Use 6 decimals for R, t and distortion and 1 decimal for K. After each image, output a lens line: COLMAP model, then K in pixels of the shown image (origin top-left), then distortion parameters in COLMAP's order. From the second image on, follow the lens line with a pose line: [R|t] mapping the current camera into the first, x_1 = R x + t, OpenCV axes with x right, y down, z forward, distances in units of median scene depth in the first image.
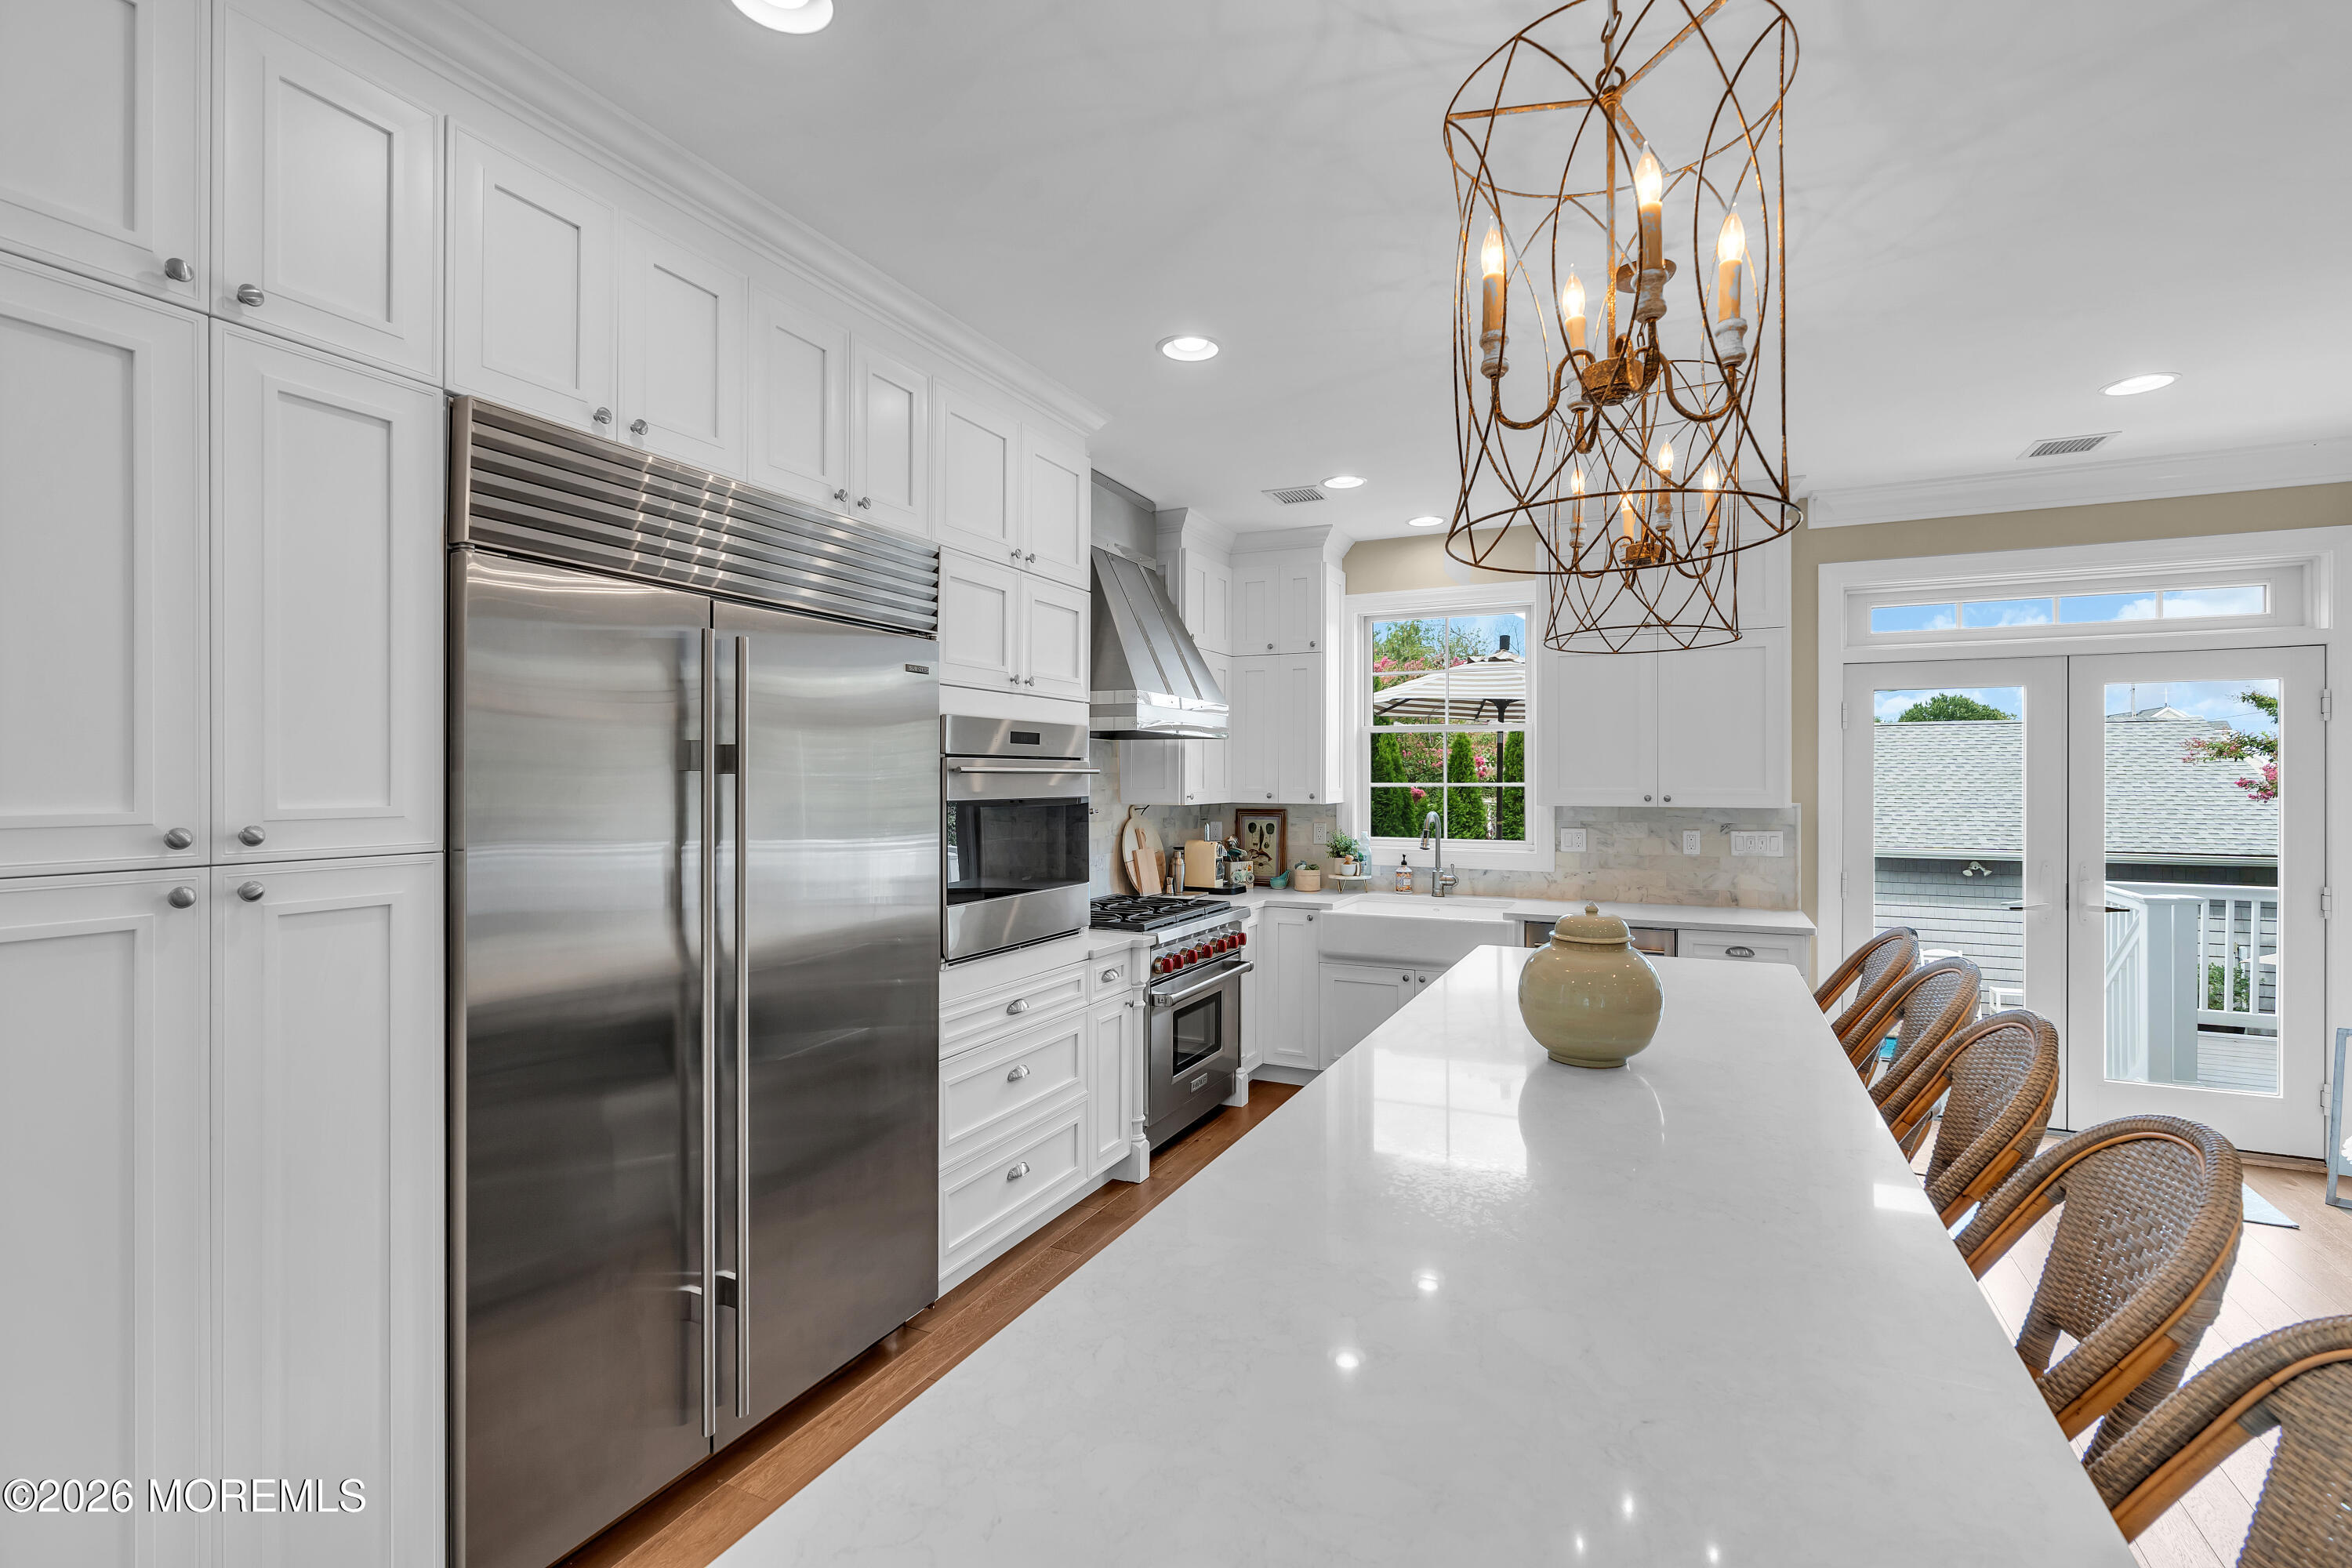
lens RADIAL K [[1025.6, 0, 1227.4], [0, 1025.6, 786.6], [0, 0, 1]] dist [0.000071, 0.000151]
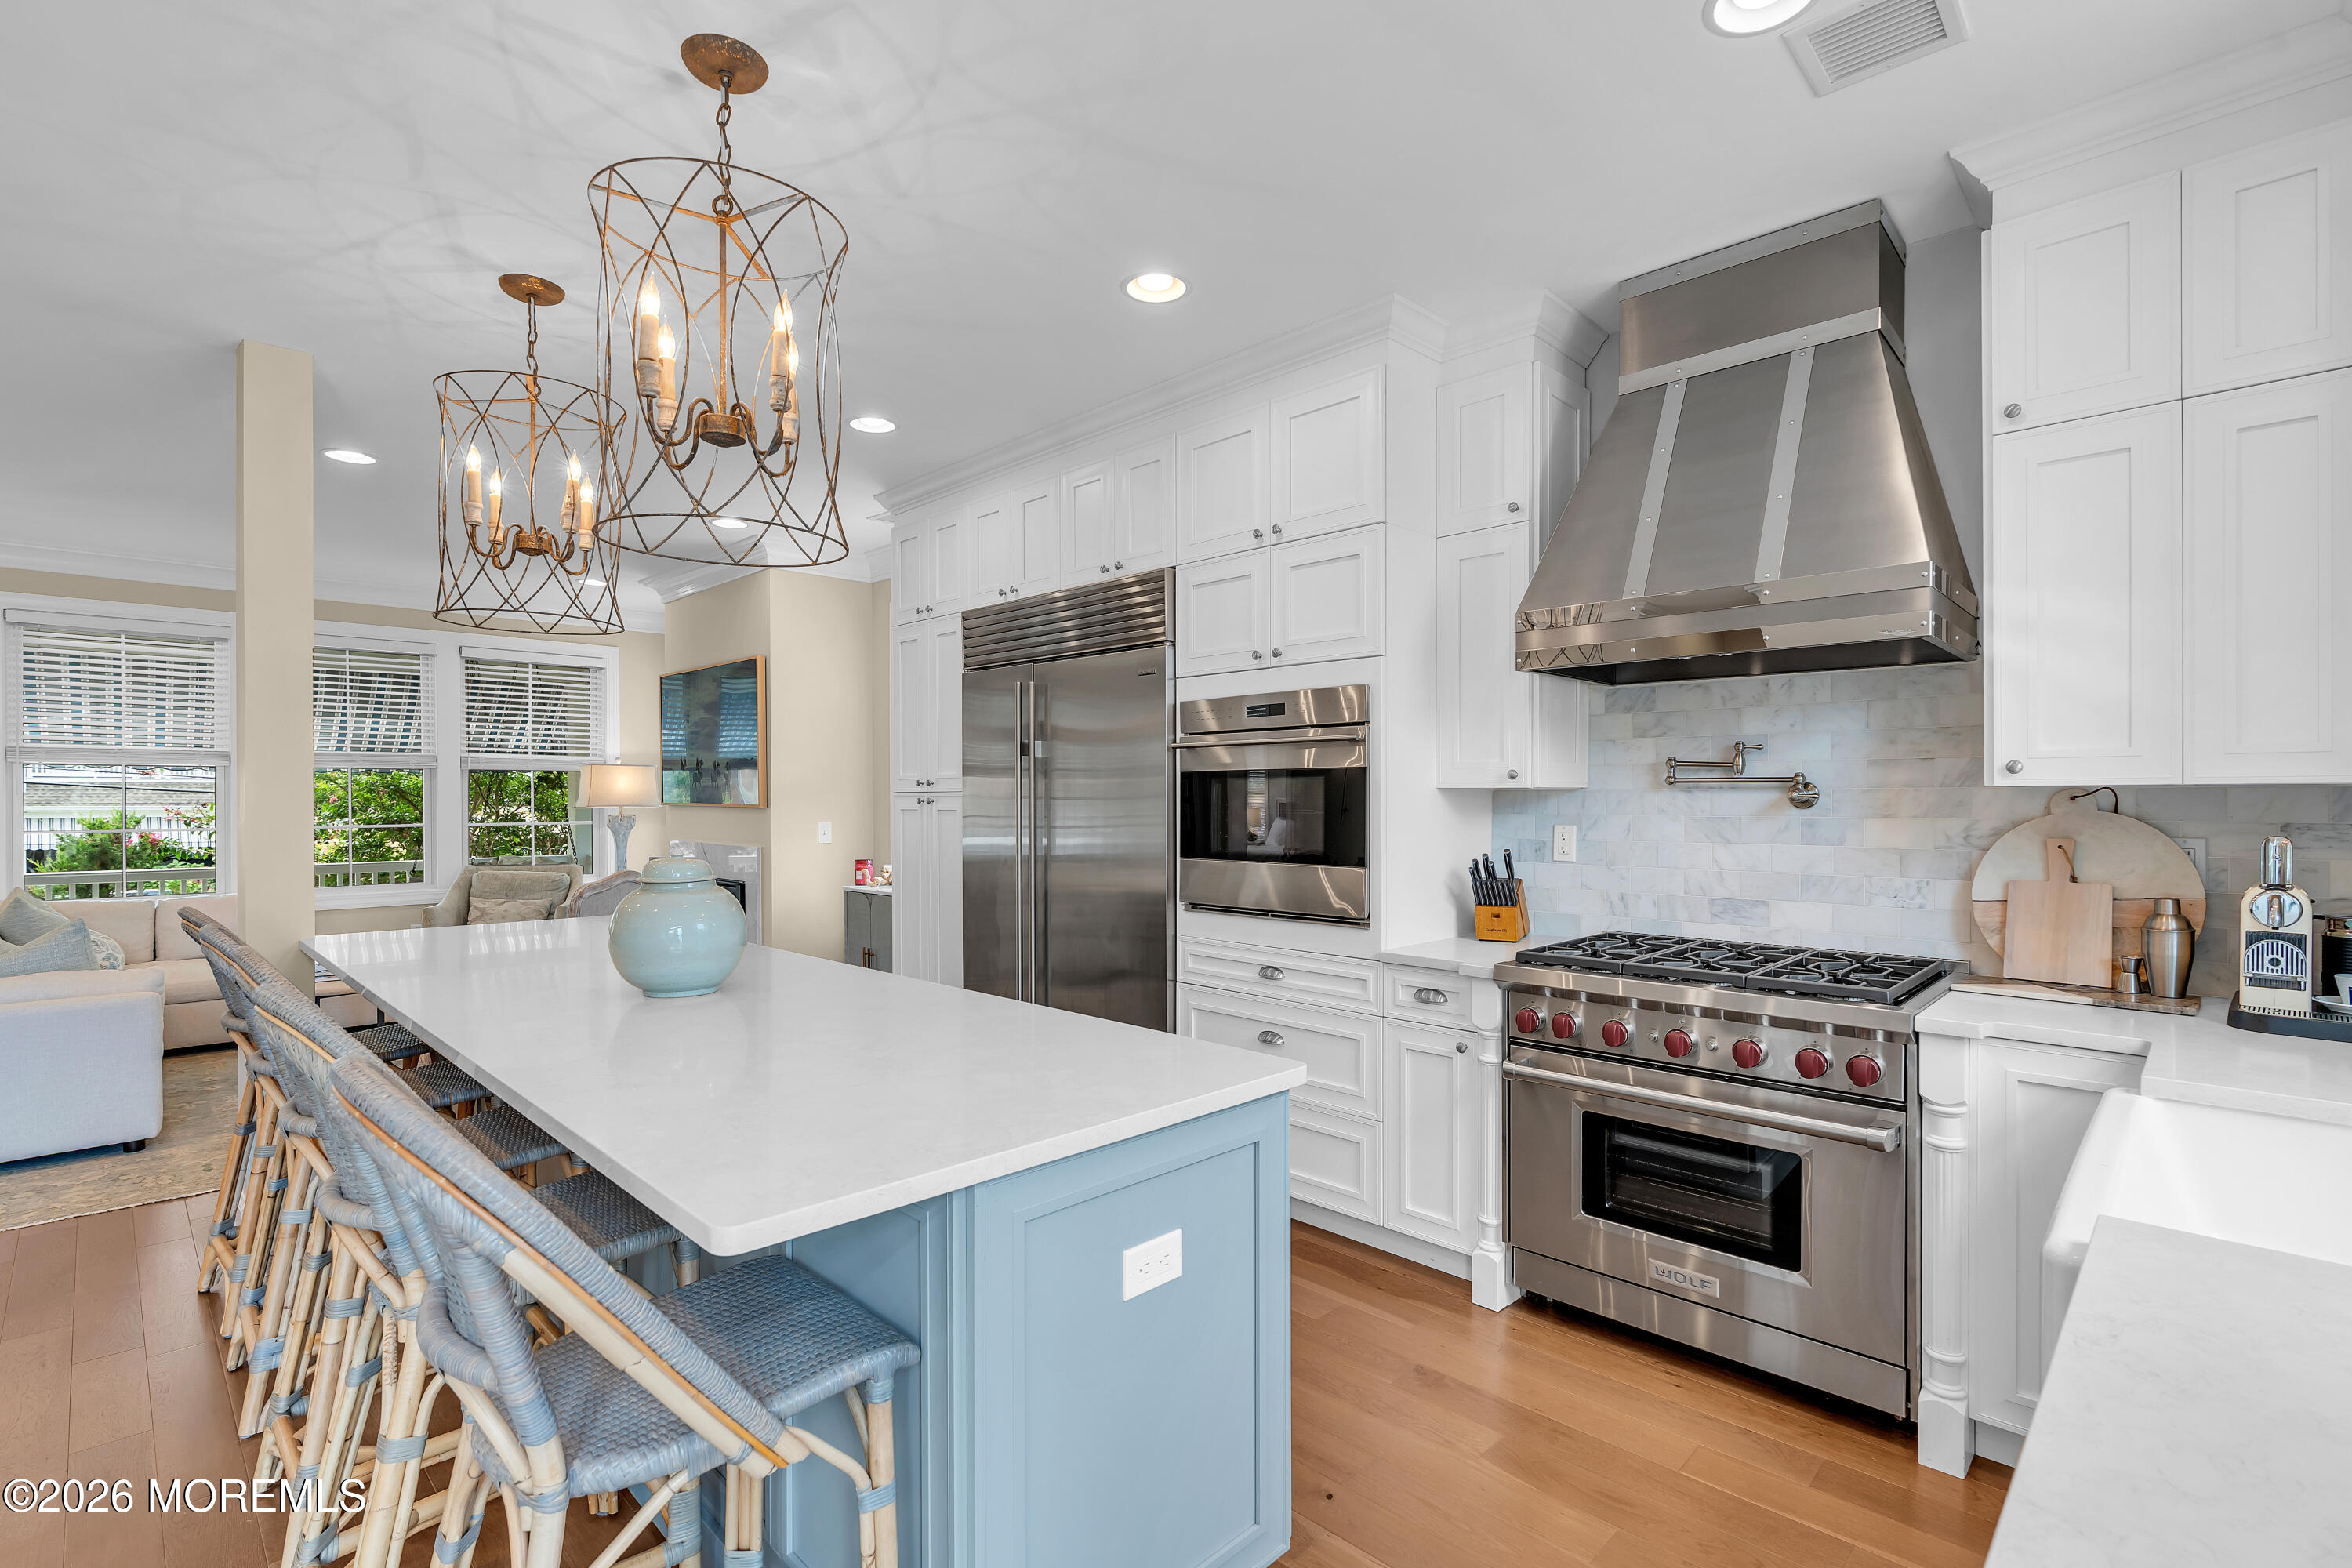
lens RADIAL K [[1064.8, 0, 1185.9], [0, 1064.8, 793.9], [0, 0, 1]] dist [-0.004246, -0.000212]
pose [[-0.334801, -0.001914, -0.942287, 0.509257], [-0.003341, 0.999994, -0.000844, 0.023115], [0.942283, 0.002866, -0.334805, 0.785430]]
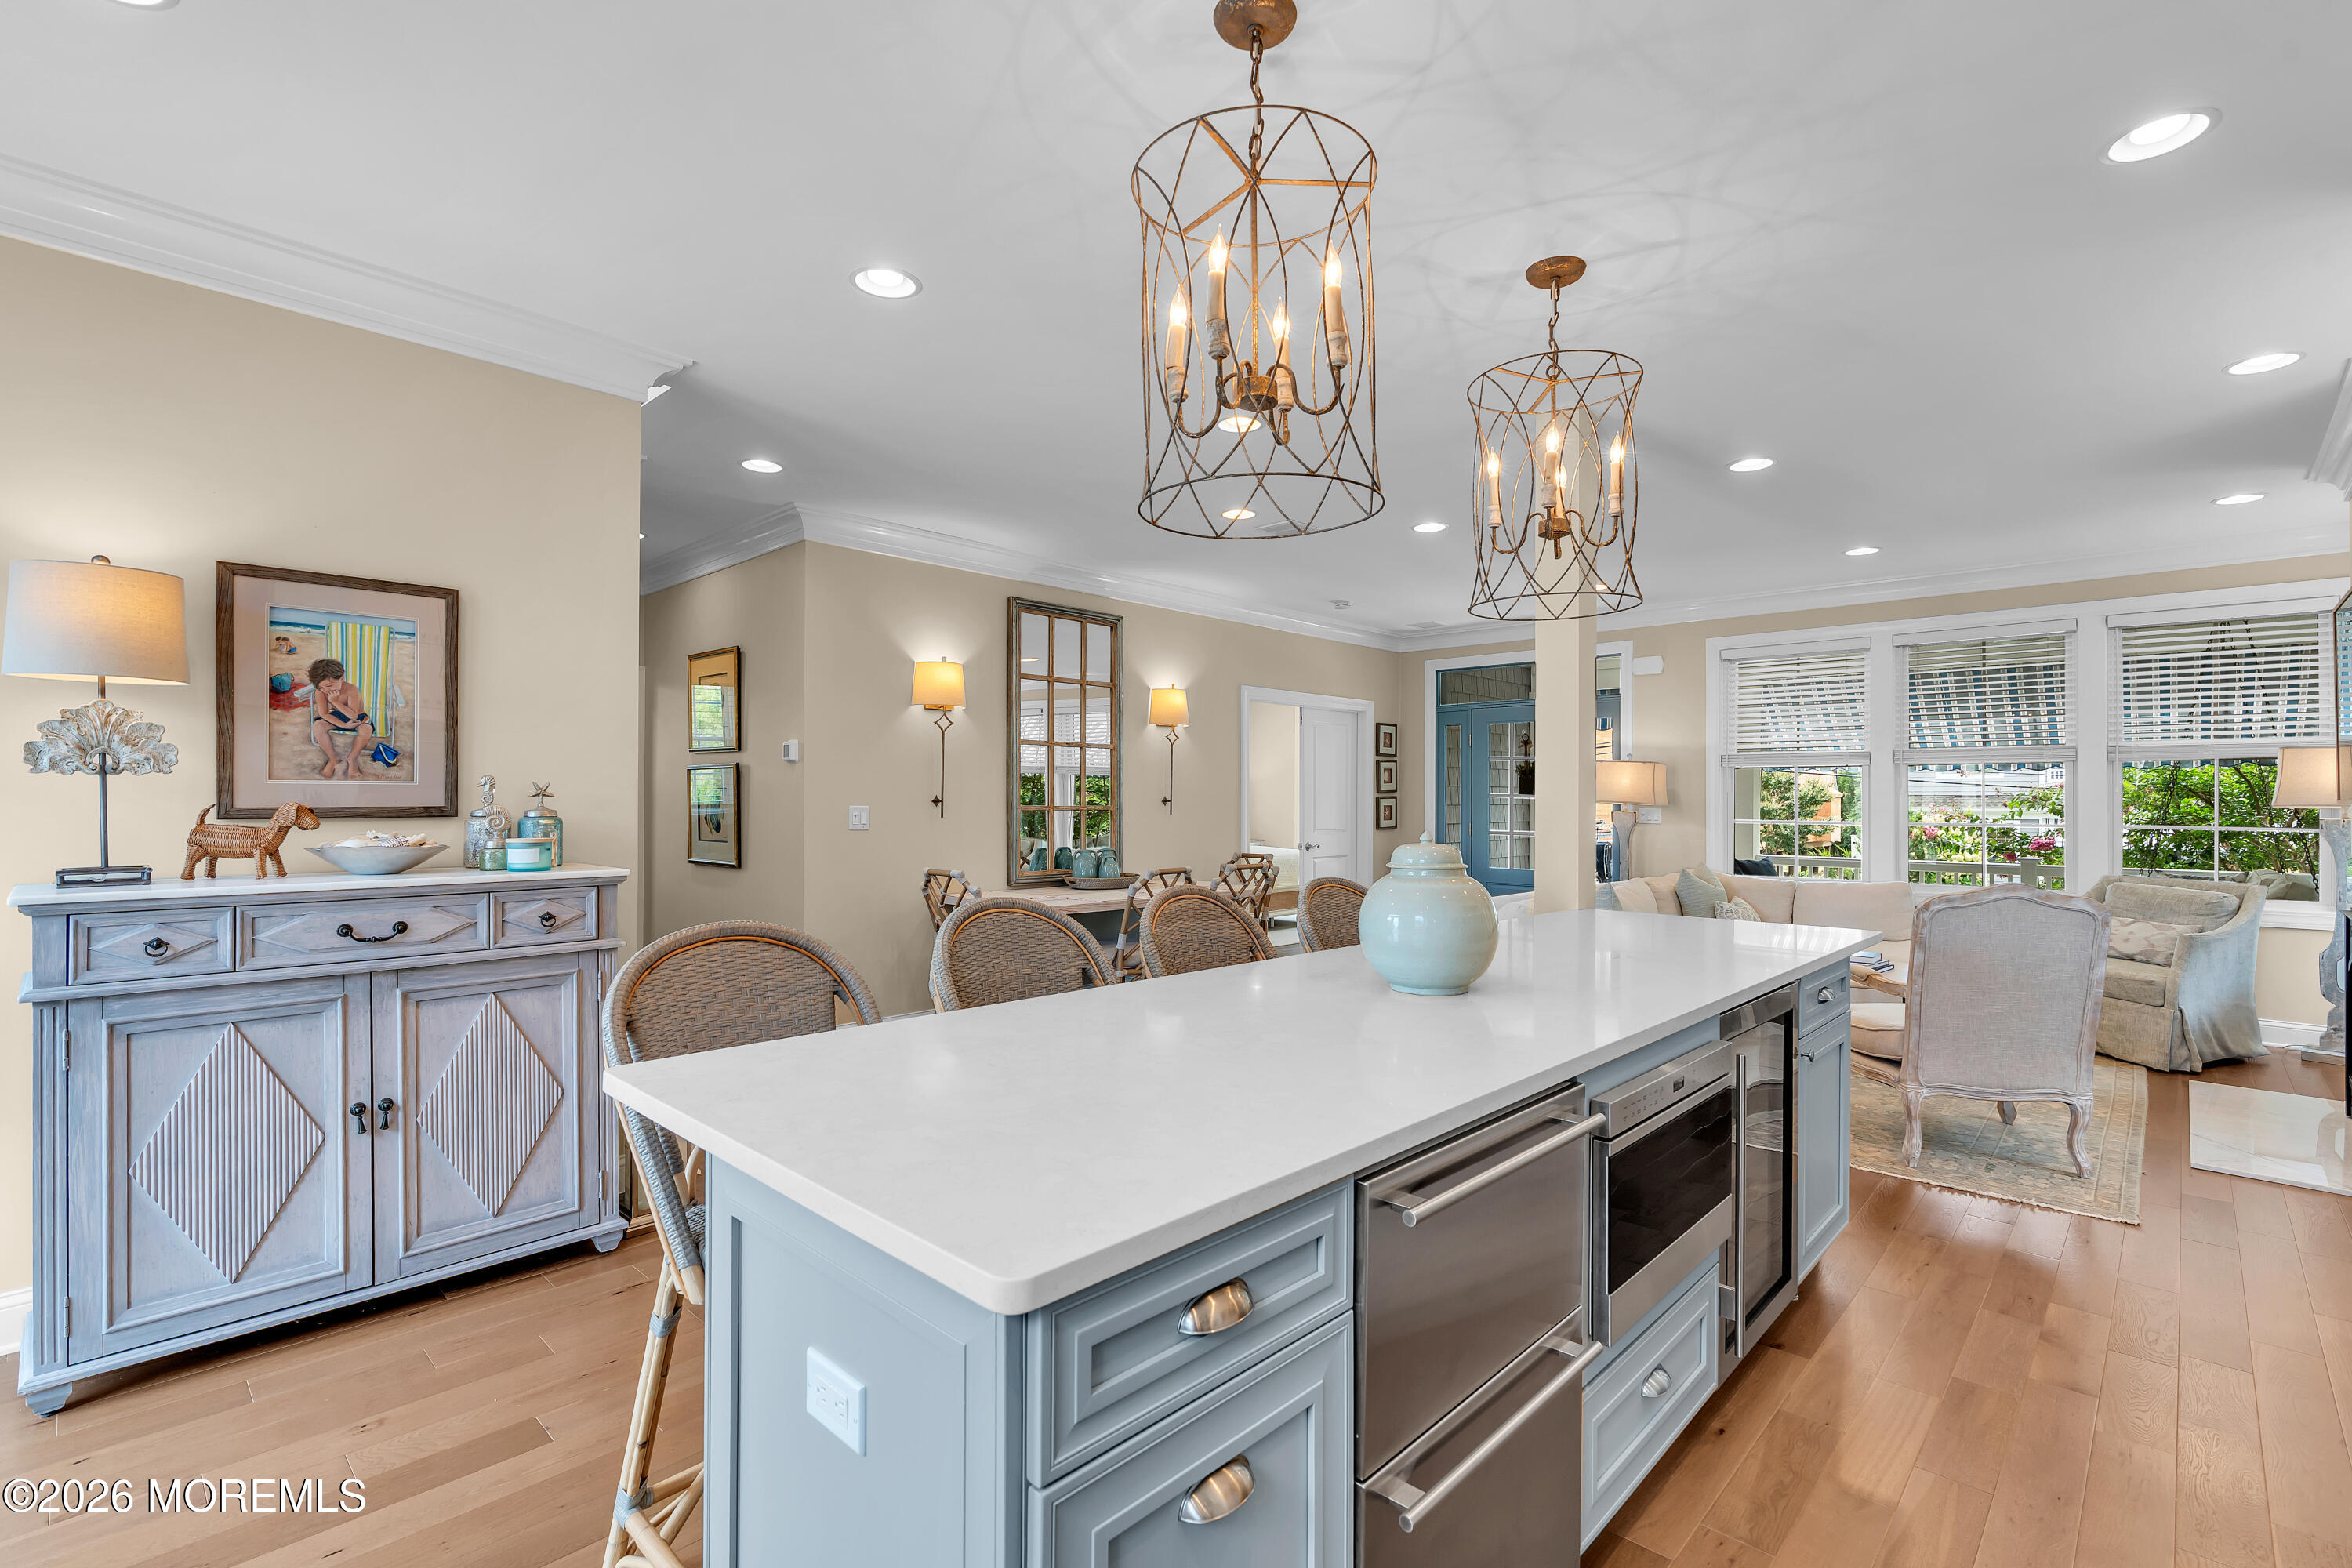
lens RADIAL K [[1064.8, 0, 1185.9], [0, 1064.8, 793.9], [0, 0, 1]] dist [-0.004246, -0.000212]
pose [[-0.947144, -0.003971, 0.320784, 0.087904], [-0.003826, 0.999992, 0.001081, 0.031965], [-0.320785, -0.000203, -0.947152, 0.863277]]
